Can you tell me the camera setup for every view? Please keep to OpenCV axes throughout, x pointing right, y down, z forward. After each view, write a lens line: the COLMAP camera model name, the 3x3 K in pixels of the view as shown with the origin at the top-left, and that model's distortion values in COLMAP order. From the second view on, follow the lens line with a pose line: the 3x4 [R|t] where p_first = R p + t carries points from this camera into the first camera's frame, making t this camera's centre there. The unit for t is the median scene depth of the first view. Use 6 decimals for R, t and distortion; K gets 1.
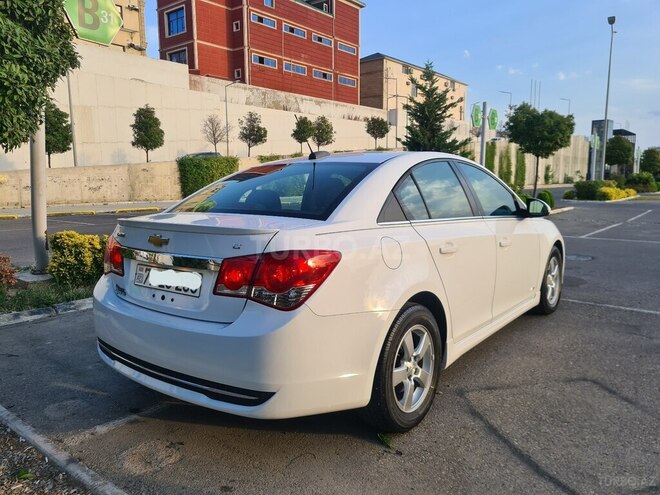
lens RADIAL K [[490.5, 0, 330.0], [0, 490.5, 239.3], [0, 0, 1]] dist [0.035787, -0.009078]
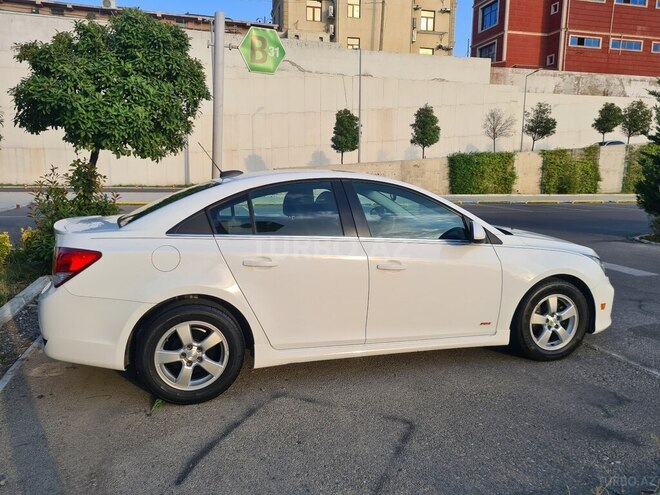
lens RADIAL K [[488.2, 0, 332.6], [0, 488.2, 241.0], [0, 0, 1]] dist [0.036731, -0.009687]
pose [[0.812850, 0.096377, -0.574445, 0.101142], [-0.085586, 0.995274, 0.045876, -0.009504], [0.576151, 0.011874, 0.817257, 0.018847]]
